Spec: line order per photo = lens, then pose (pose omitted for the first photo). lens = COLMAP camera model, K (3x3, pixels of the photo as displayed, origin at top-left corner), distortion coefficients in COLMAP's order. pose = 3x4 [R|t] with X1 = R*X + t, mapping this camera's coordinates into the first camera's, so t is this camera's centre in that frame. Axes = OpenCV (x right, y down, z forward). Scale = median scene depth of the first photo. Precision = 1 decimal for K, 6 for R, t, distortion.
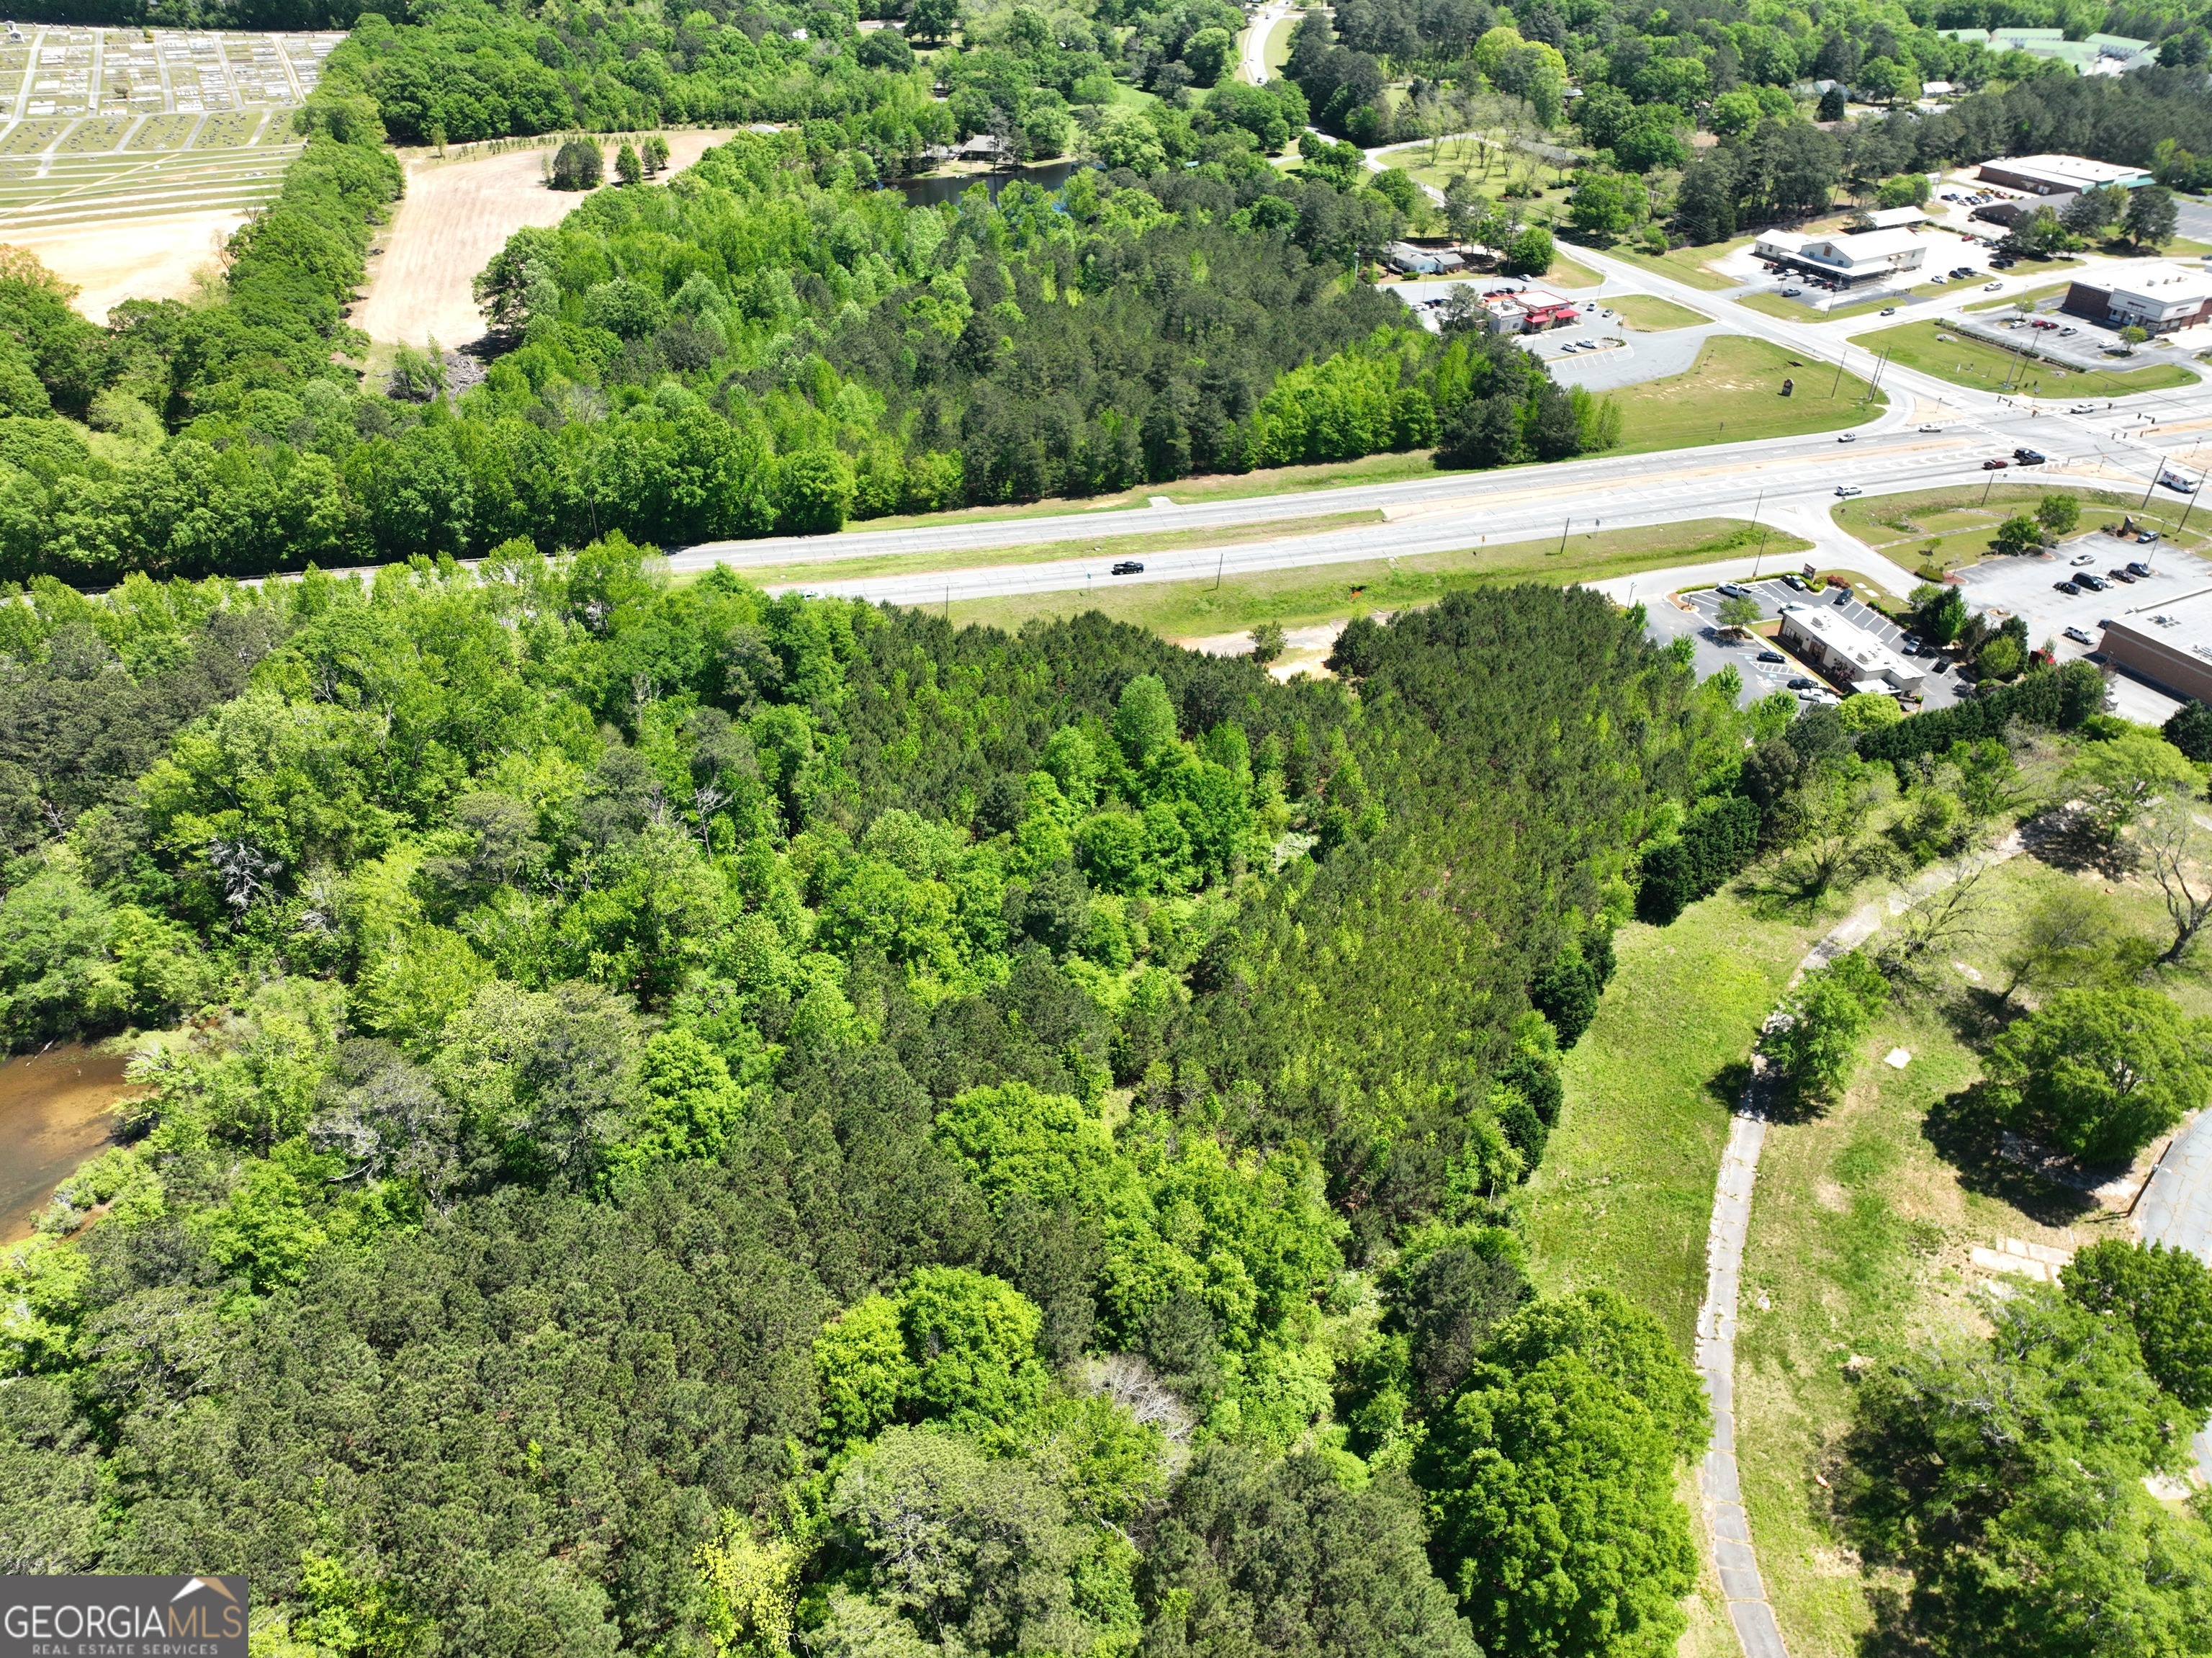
lens RADIAL K [[1556.3, 0, 1107.9], [0, 1556.3, 827.7], [0, 0, 1]] dist [-0.008489, 0.028281]
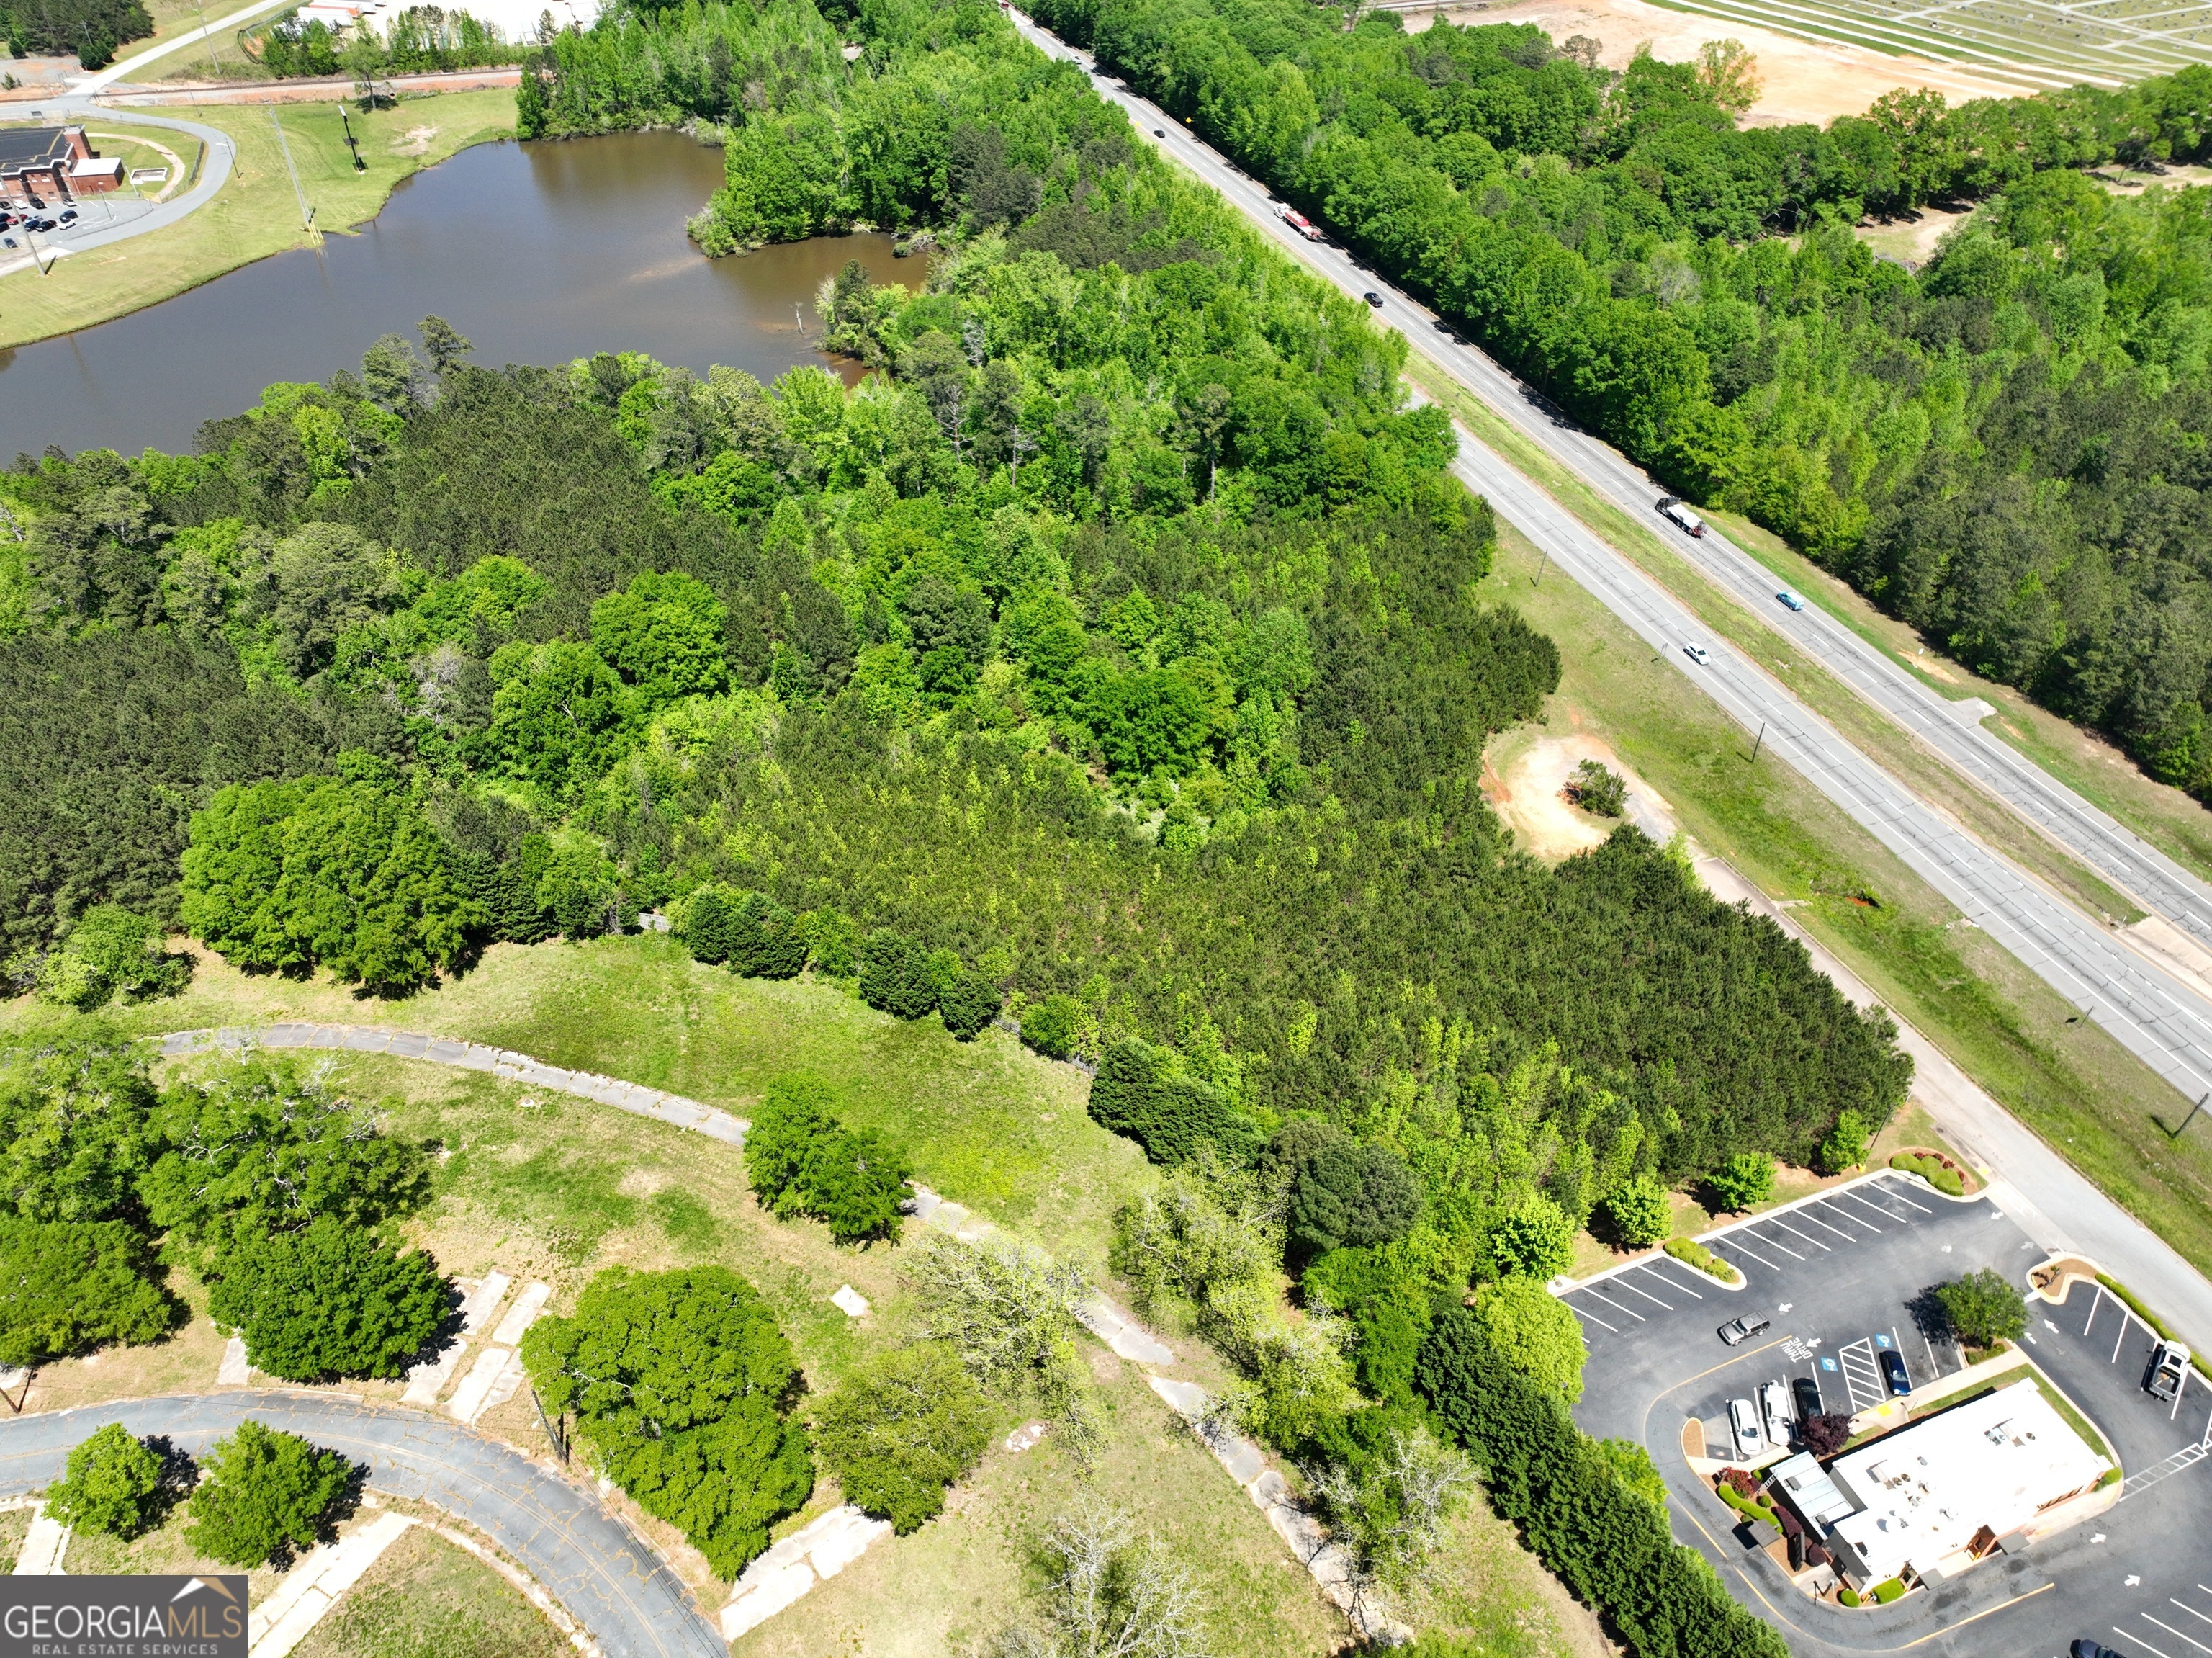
lens RADIAL K [[1556.3, 0, 1107.9], [0, 1556.3, 827.7], [0, 0, 1]] dist [-0.008489, 0.028281]
pose [[0.097795, 0.621790, -0.777054, 0.599116], [-0.582548, 0.668818, 0.461866, -0.277576], [0.806892, 0.407503, 0.427629, 0.404932]]
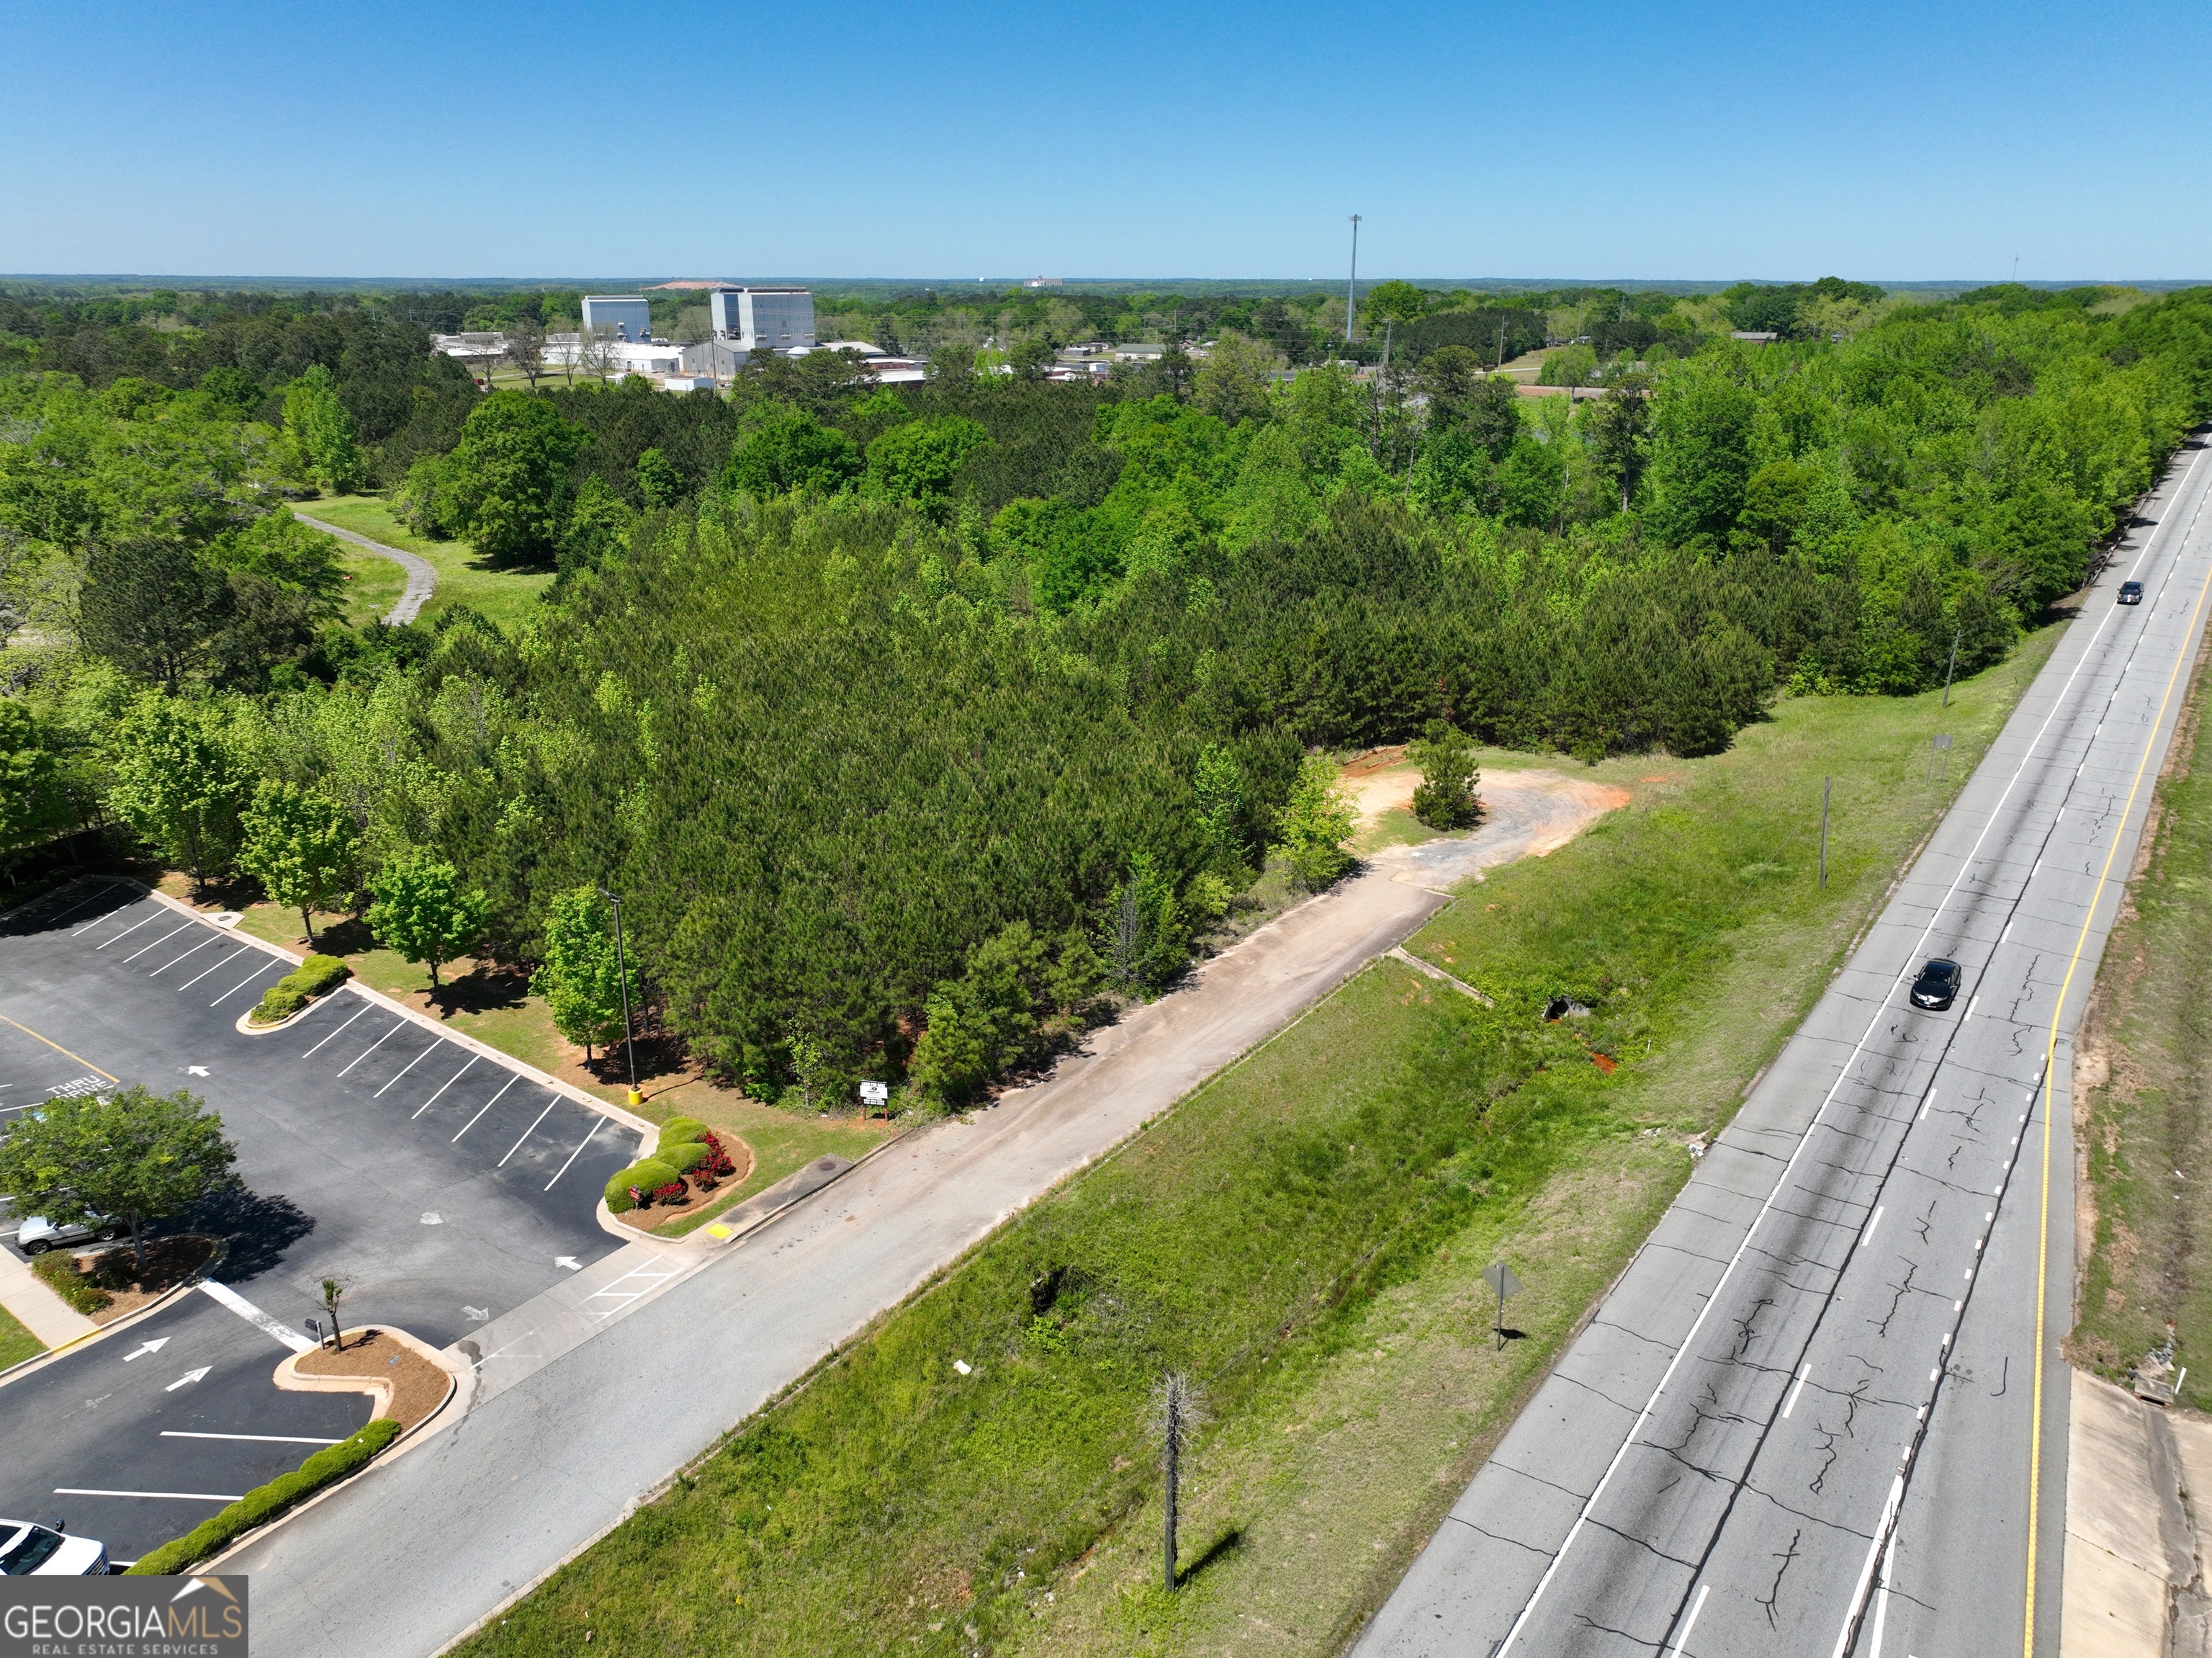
lens RADIAL K [[1556.3, 0, 1107.9], [0, 1556.3, 827.7], [0, 0, 1]] dist [-0.008489, 0.028281]
pose [[-0.789612, 0.191606, -0.582924, 0.360885], [-0.361668, 0.622108, 0.694390, -0.316603], [0.495691, 0.759124, -0.421926, 0.978551]]
